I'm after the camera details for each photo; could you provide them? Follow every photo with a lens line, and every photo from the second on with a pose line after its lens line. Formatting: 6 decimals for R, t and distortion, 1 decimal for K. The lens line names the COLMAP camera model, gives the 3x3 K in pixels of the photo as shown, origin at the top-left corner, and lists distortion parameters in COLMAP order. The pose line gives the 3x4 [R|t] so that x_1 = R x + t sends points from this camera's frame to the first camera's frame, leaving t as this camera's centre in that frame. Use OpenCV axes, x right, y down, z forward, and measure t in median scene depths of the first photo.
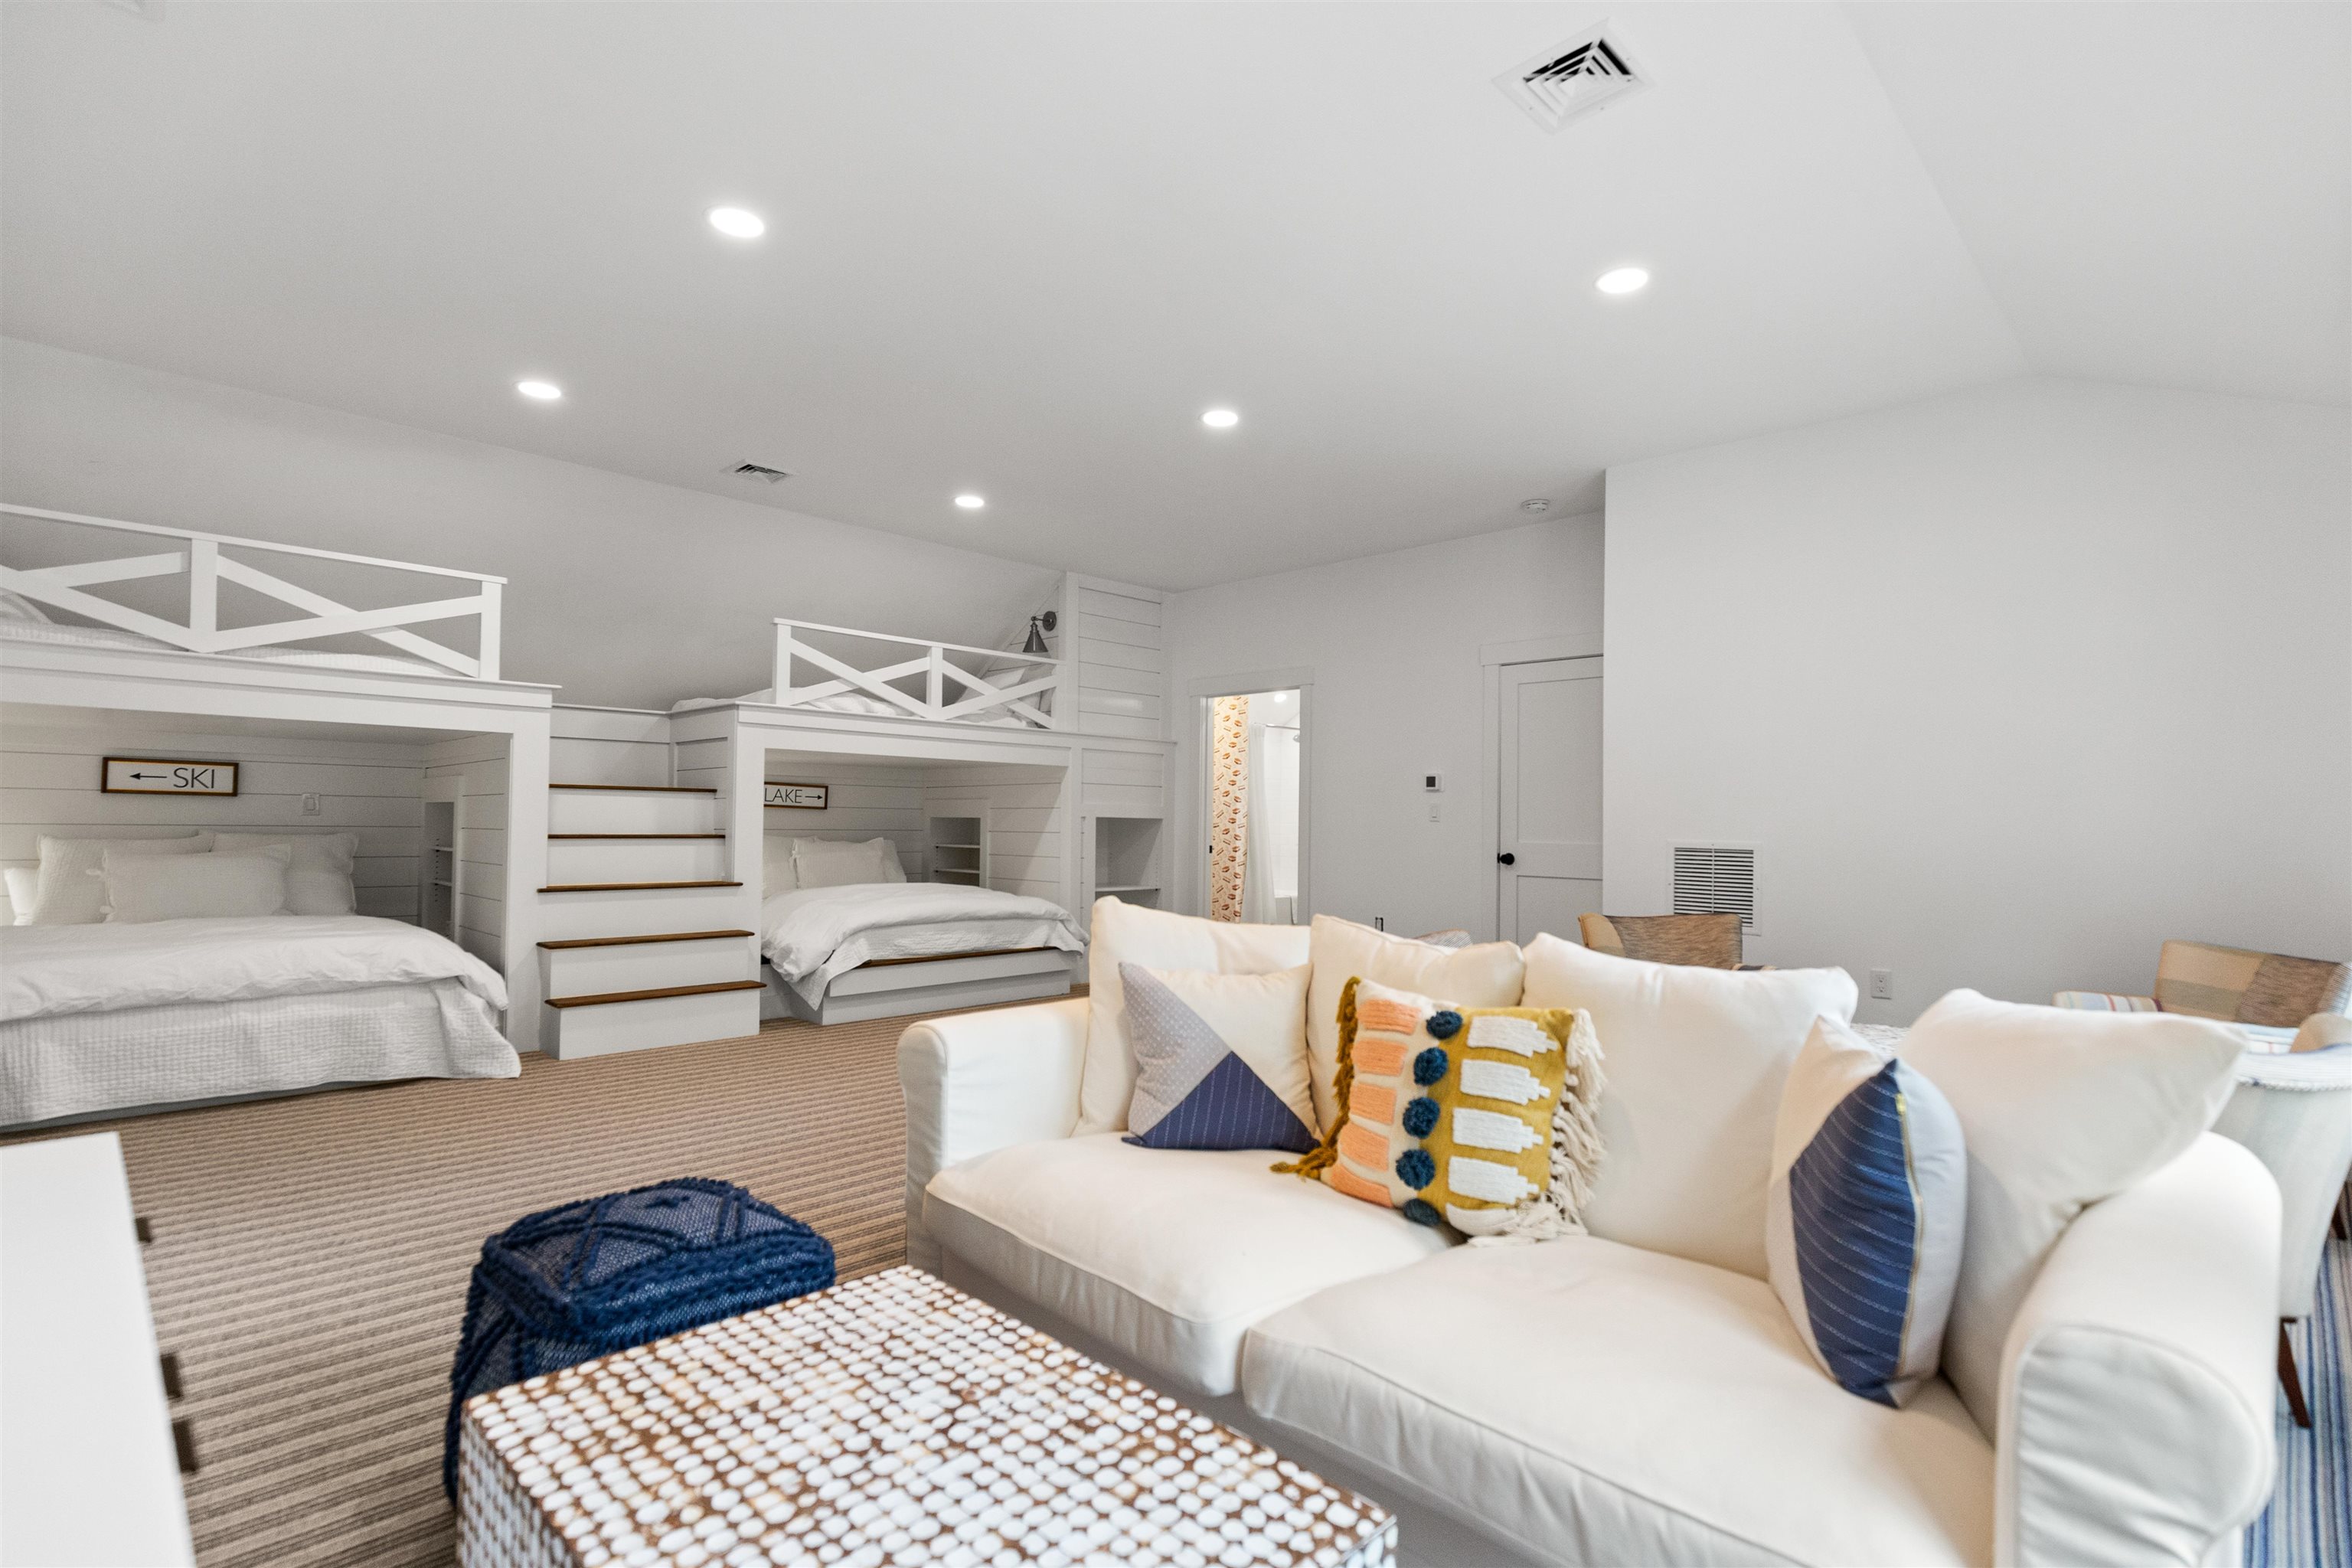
lens RADIAL K [[1124.6, 0, 1214.9], [0, 1124.6, 813.0], [0, 0, 1]] dist [0.003996, 0.000655]
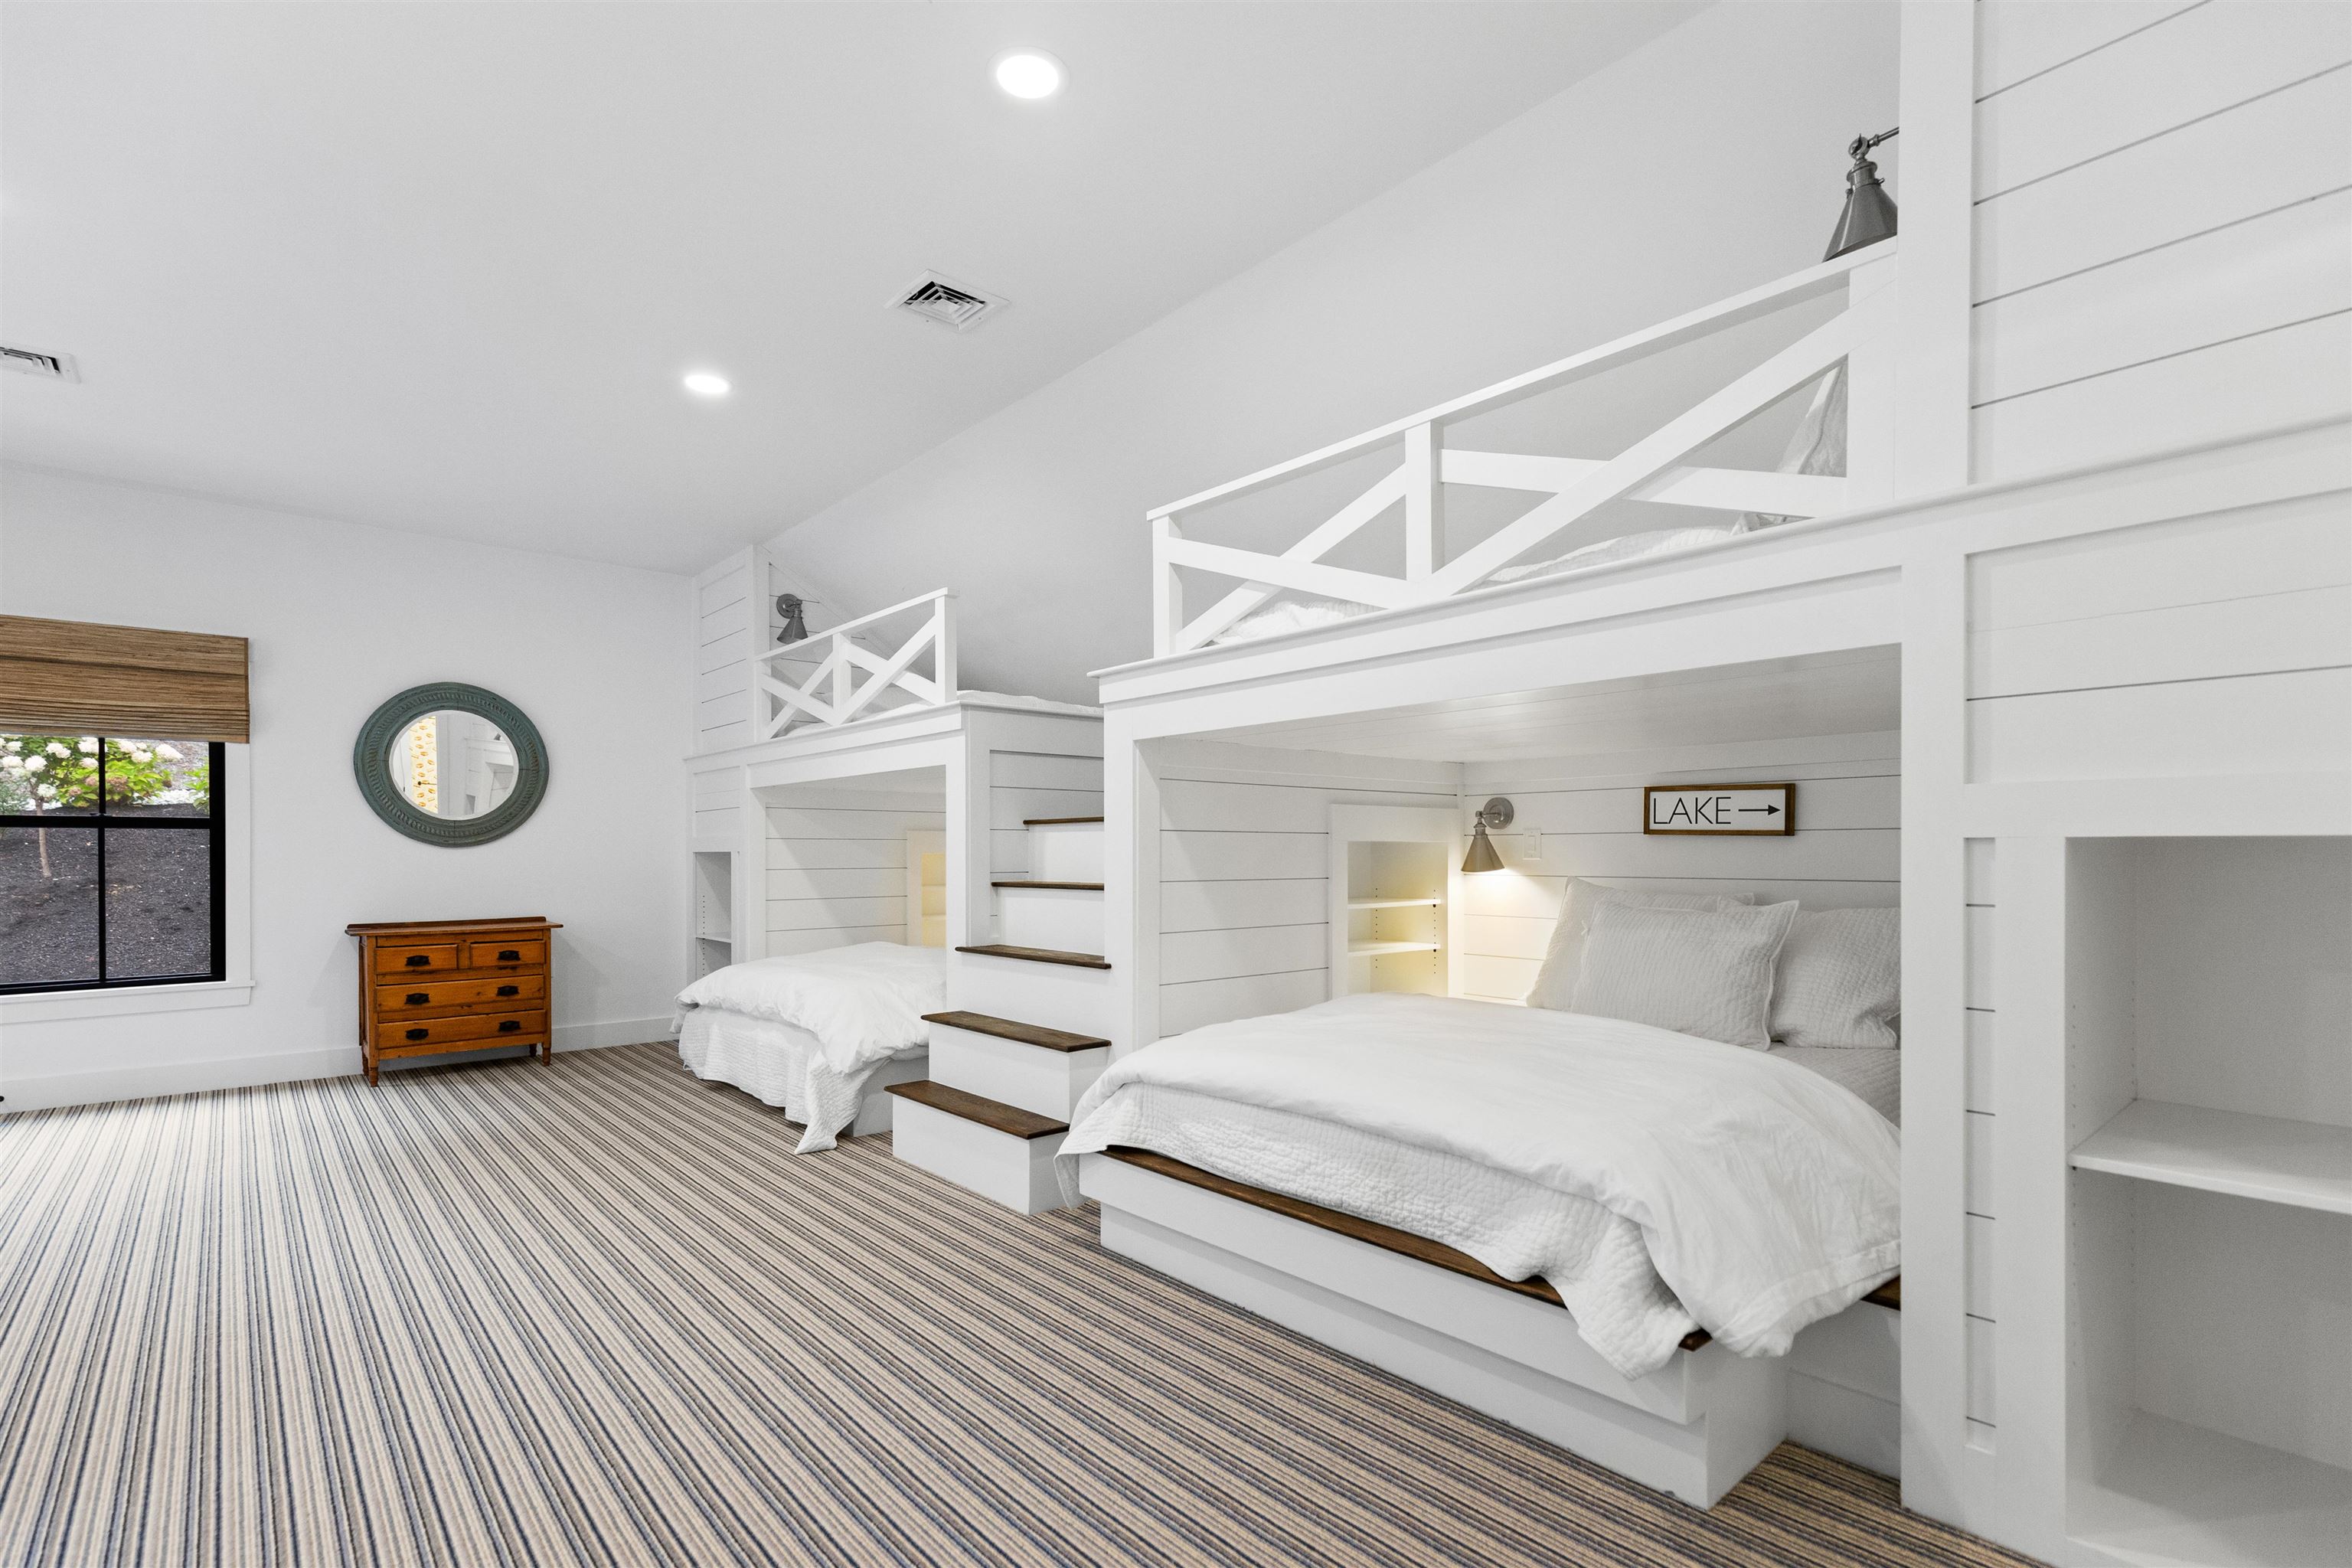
lens RADIAL K [[1099.8, 0, 1174.1], [0, 1099.8, 864.3], [0, 0, 1]] dist [0.002112, 0.000299]
pose [[-0.103069, -0.002721, -0.994670, 0.175708], [0.012415, 0.999915, -0.004022, 0.010219], [0.994597, -0.012763, -0.103026, 1.119201]]
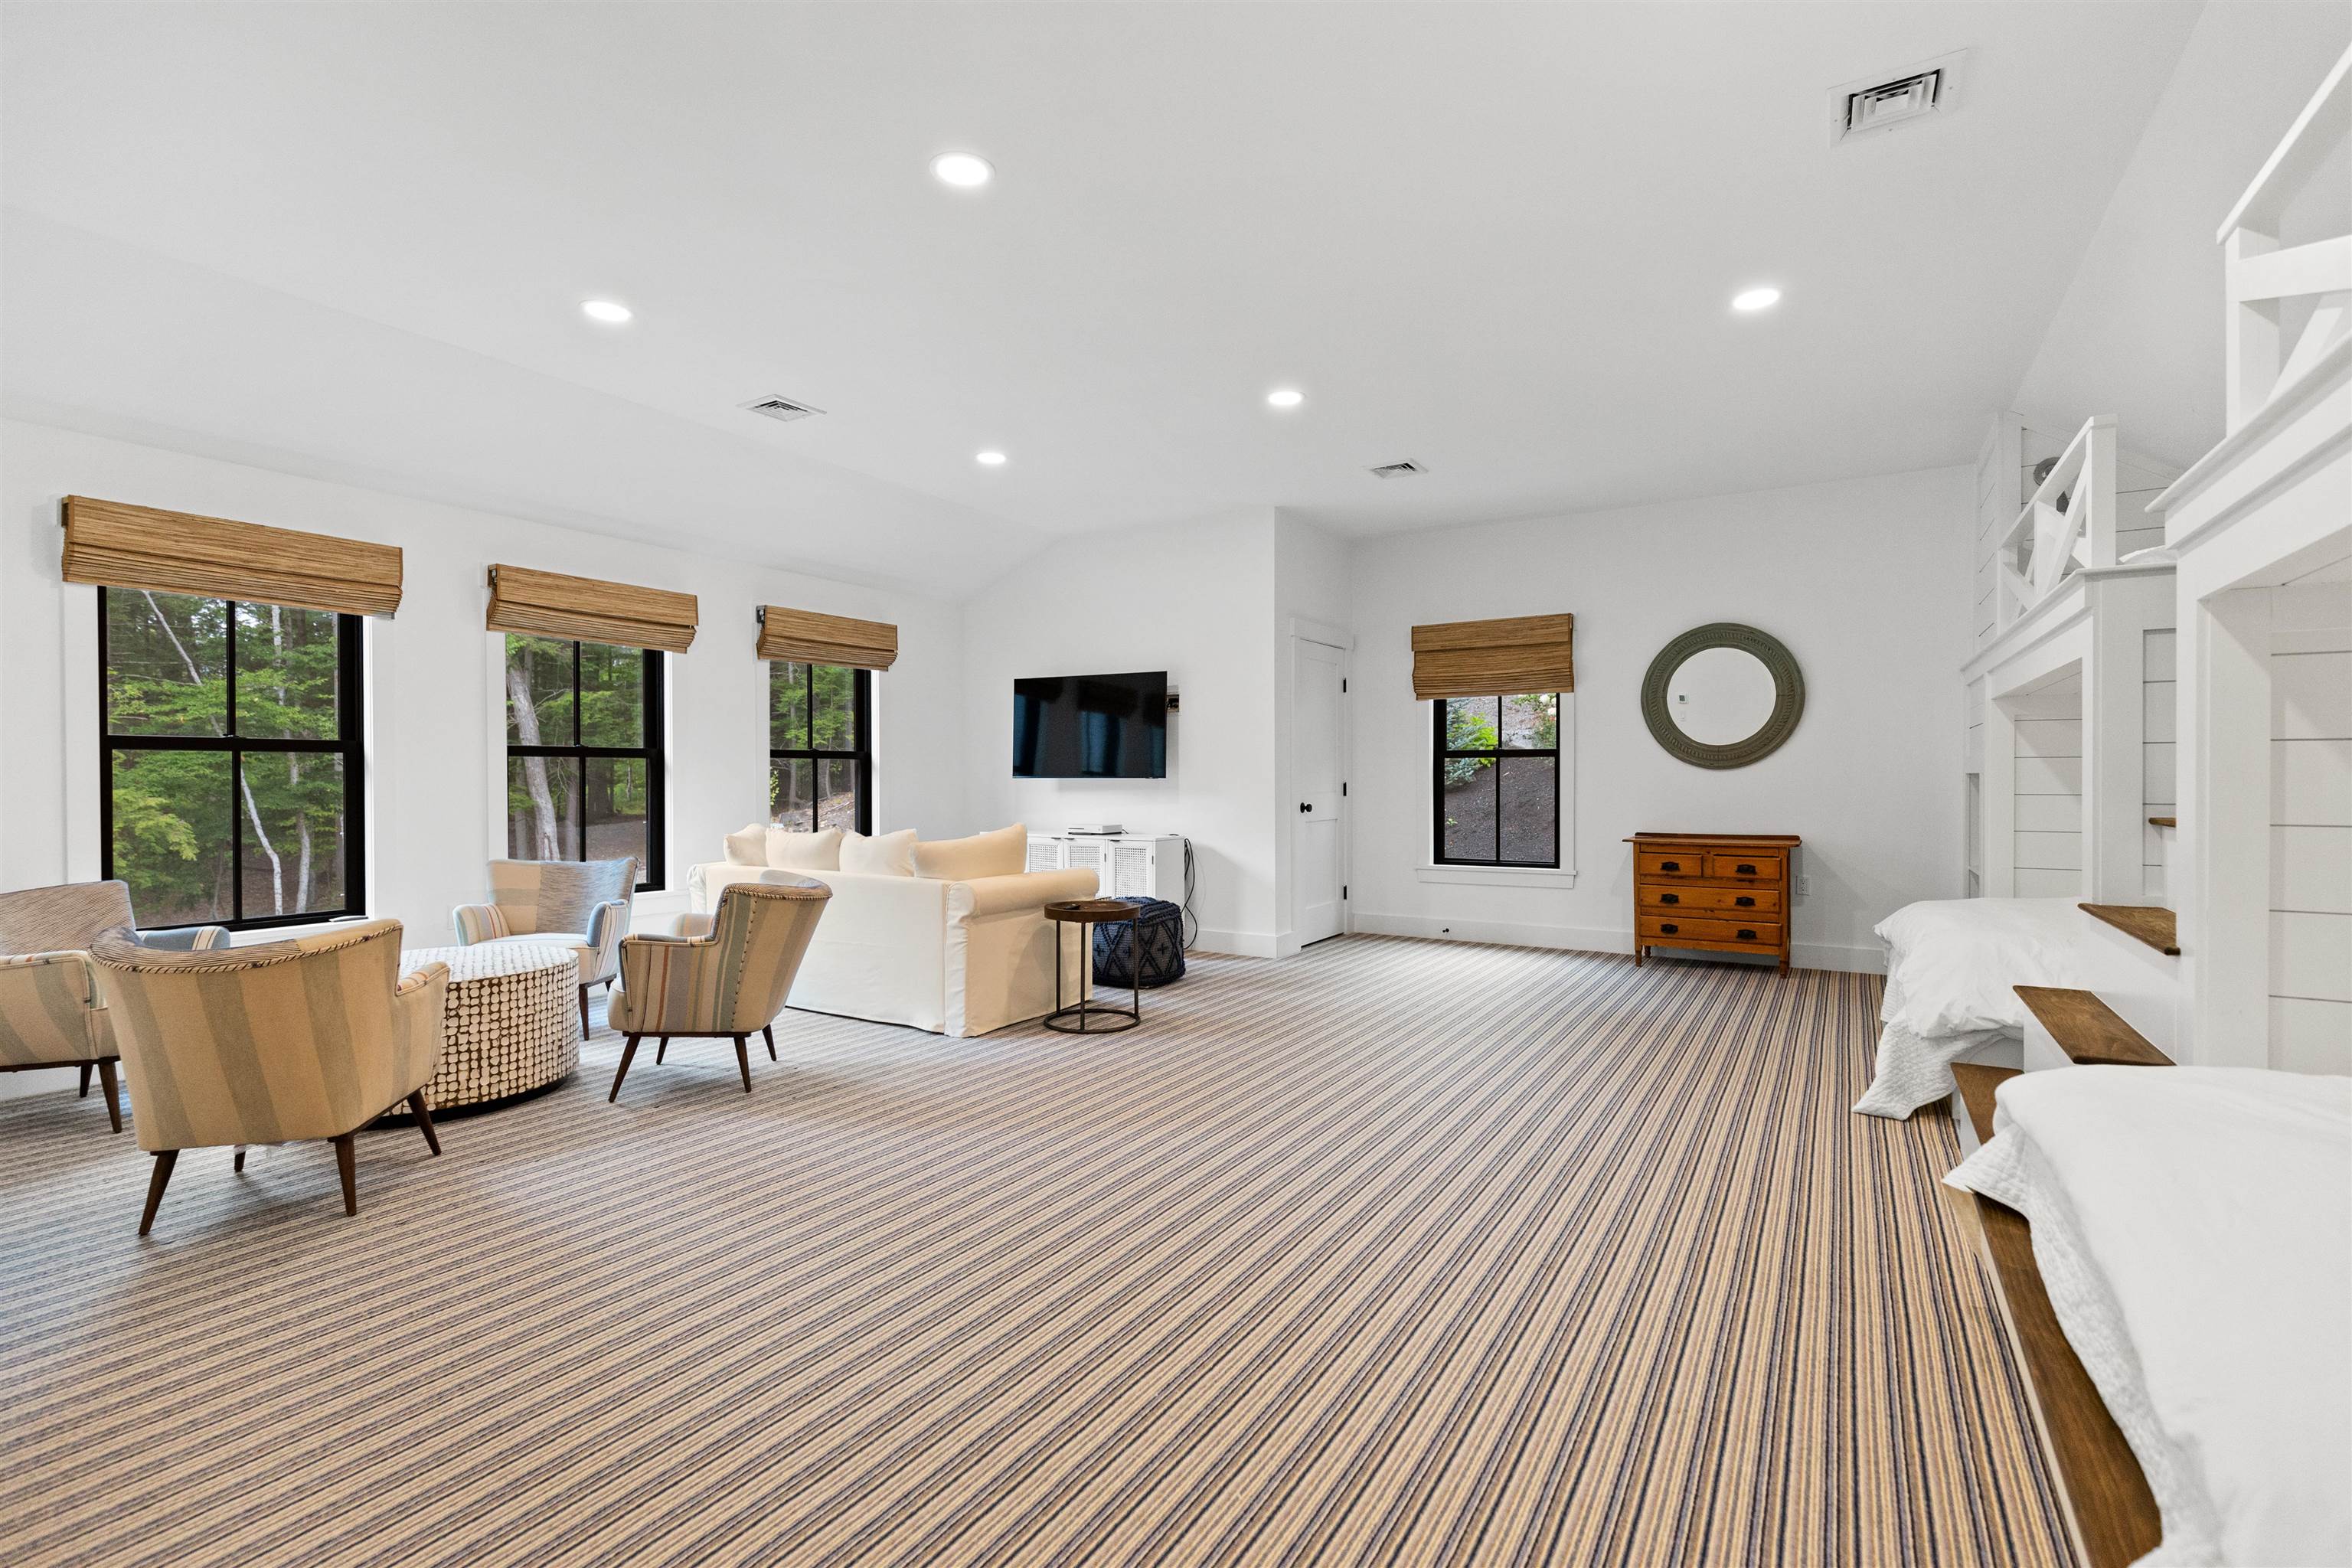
lens RADIAL K [[1064.7, 0, 1176.0], [0, 1064.7, 784.0], [0, 0, 1]] dist [0.001802, 0.000039]
pose [[-0.981085, -0.009076, -0.193364, 0.001489], [-0.007937, 0.999946, -0.006664, 0.009175], [0.193414, -0.005003, -0.981105, 1.328784]]
